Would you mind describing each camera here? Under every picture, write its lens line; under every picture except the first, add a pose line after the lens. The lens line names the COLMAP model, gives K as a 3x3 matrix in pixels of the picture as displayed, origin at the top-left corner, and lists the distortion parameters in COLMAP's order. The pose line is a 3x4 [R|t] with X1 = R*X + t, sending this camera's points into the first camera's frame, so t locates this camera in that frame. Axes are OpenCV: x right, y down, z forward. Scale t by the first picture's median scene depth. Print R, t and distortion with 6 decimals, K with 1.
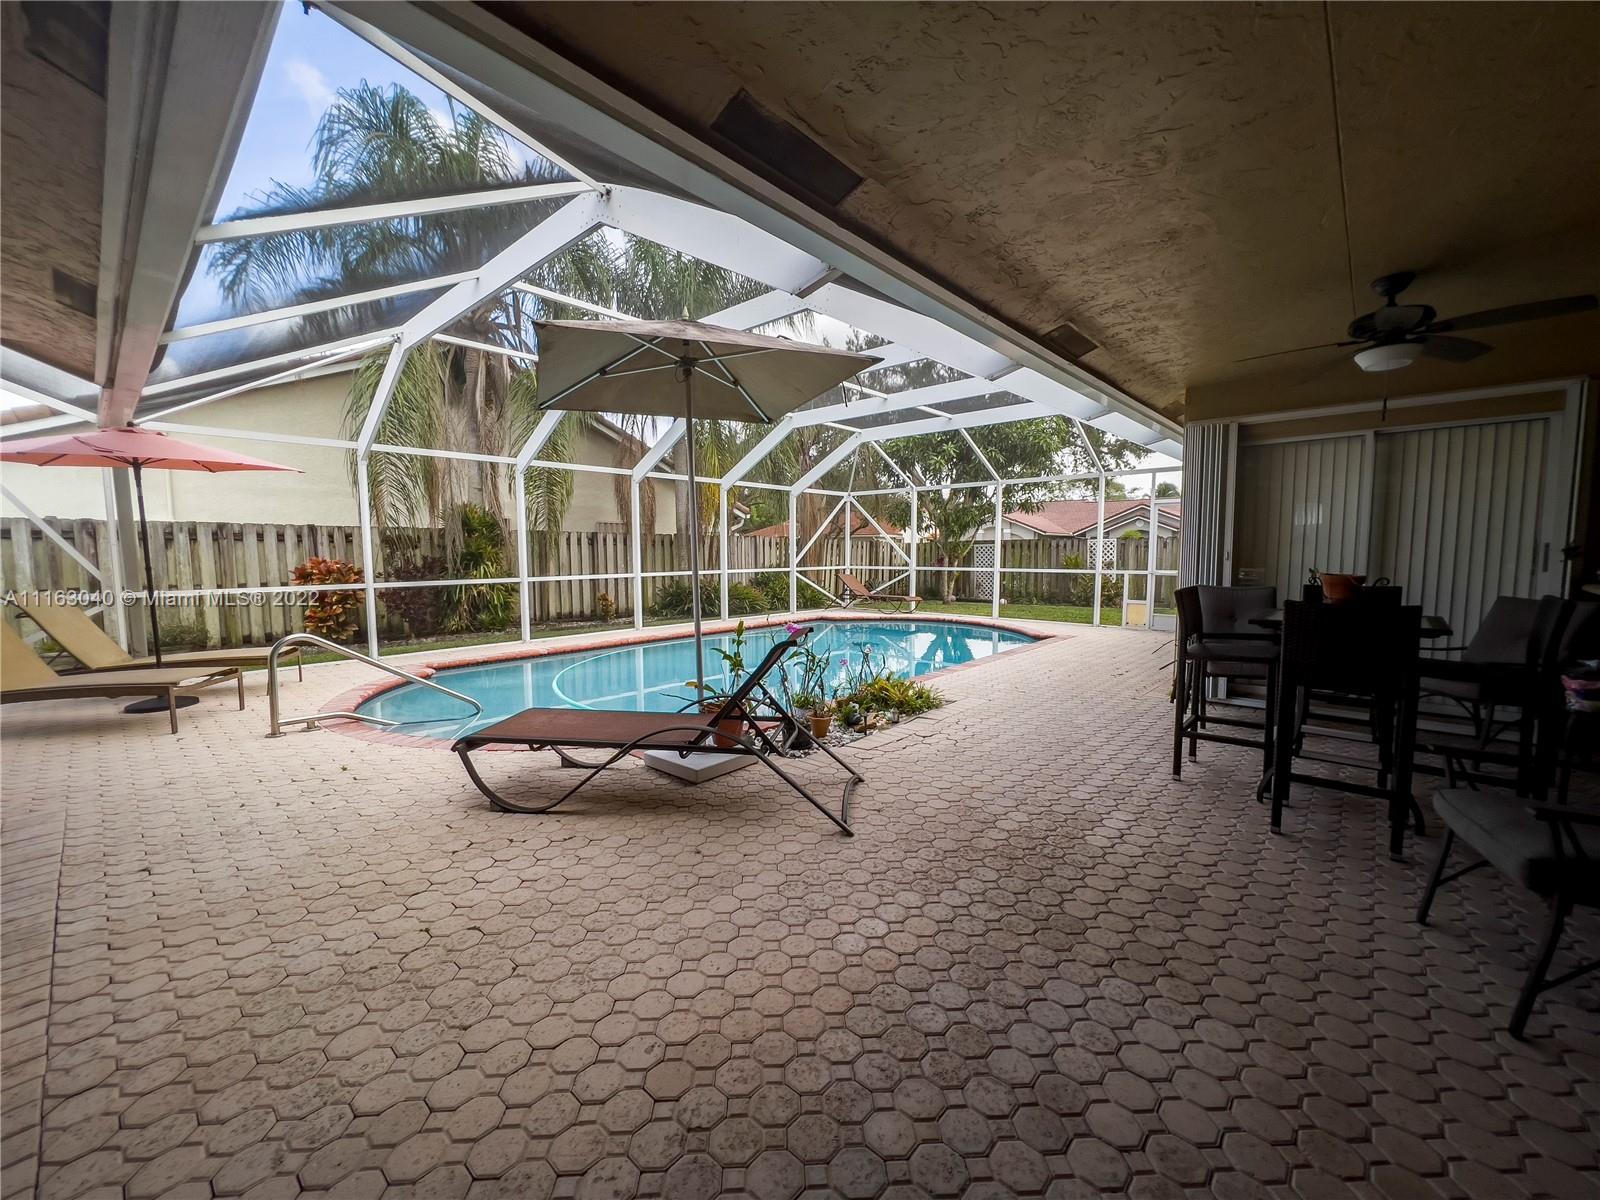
lens RADIAL K [[642.5, 0, 807.0], [0, 642.5, 607.6], [0, 0, 1]] dist [-0.002388, -0.000215]
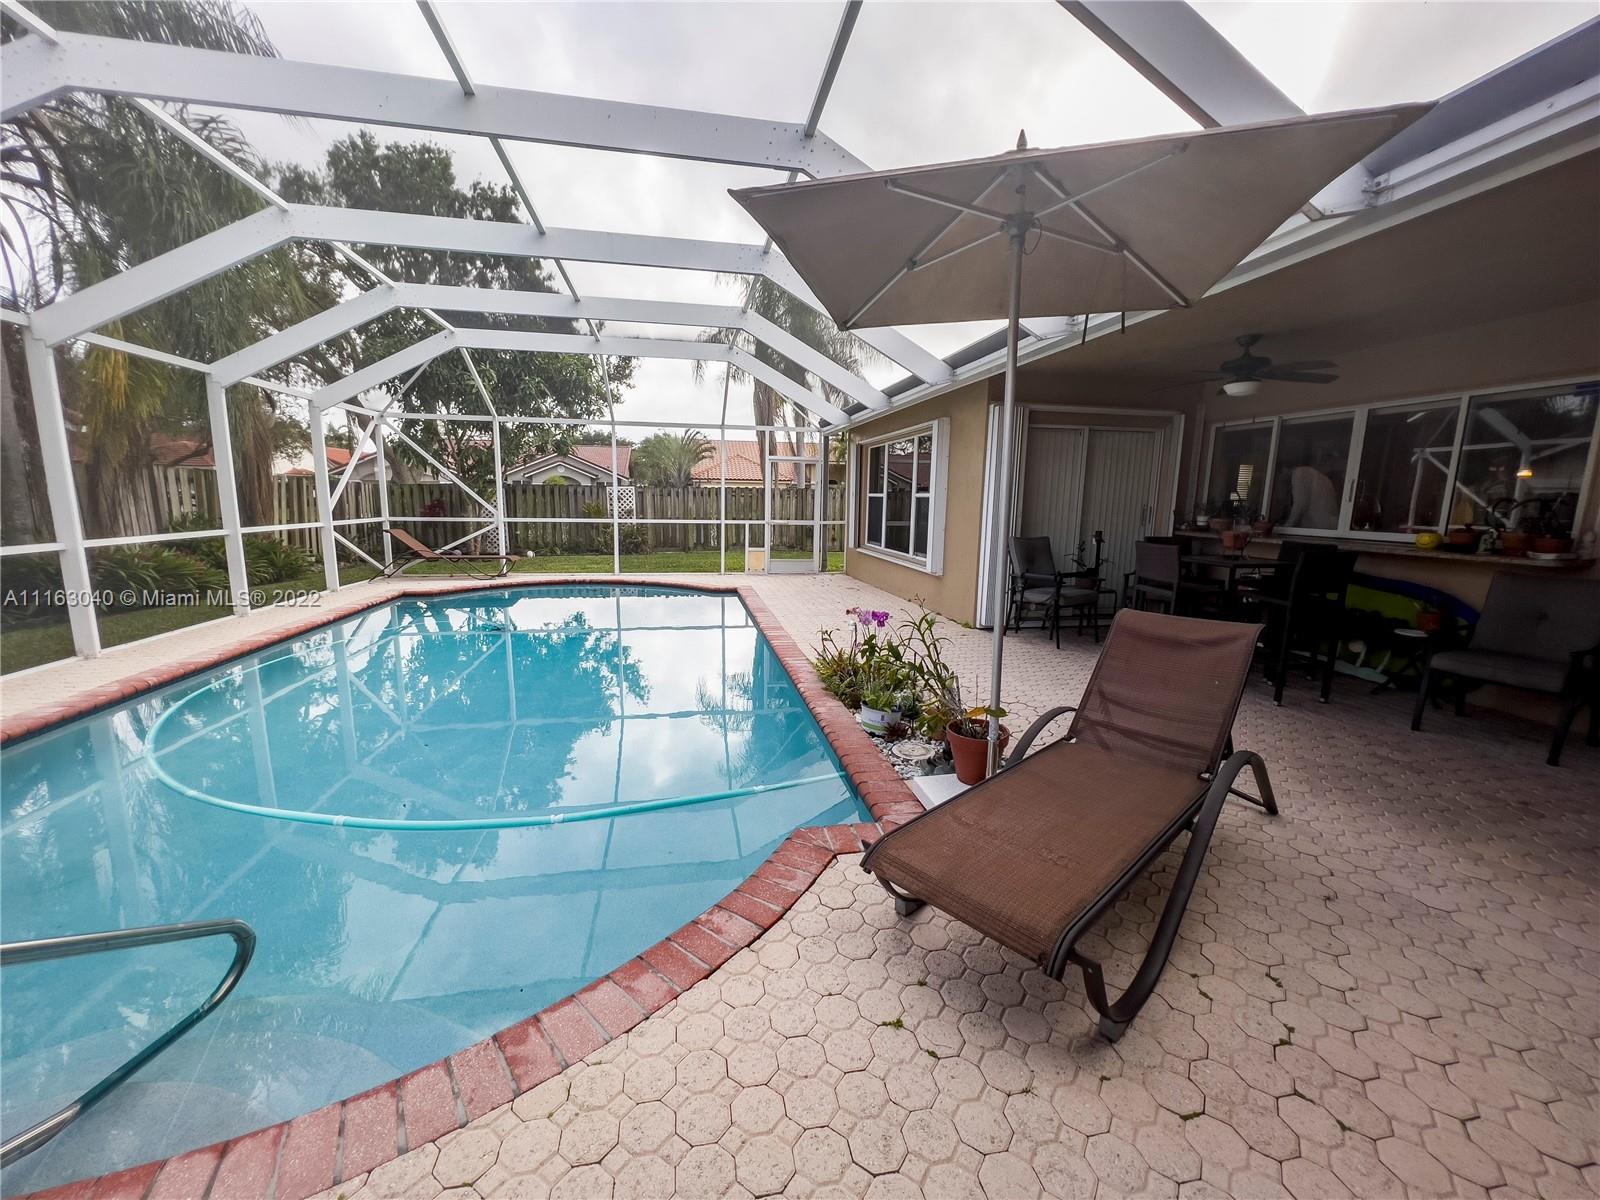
lens RADIAL K [[642.5, 0, 801.9], [0, 642.5, 596.6], [0, 0, 1]] dist [-0.002388, -0.000215]
pose [[0.611705, -0.103463, 0.784291, -0.180941], [0.048848, 0.994459, 0.093089, -0.016575], [-0.789577, -0.018632, 0.613369, 0.160165]]
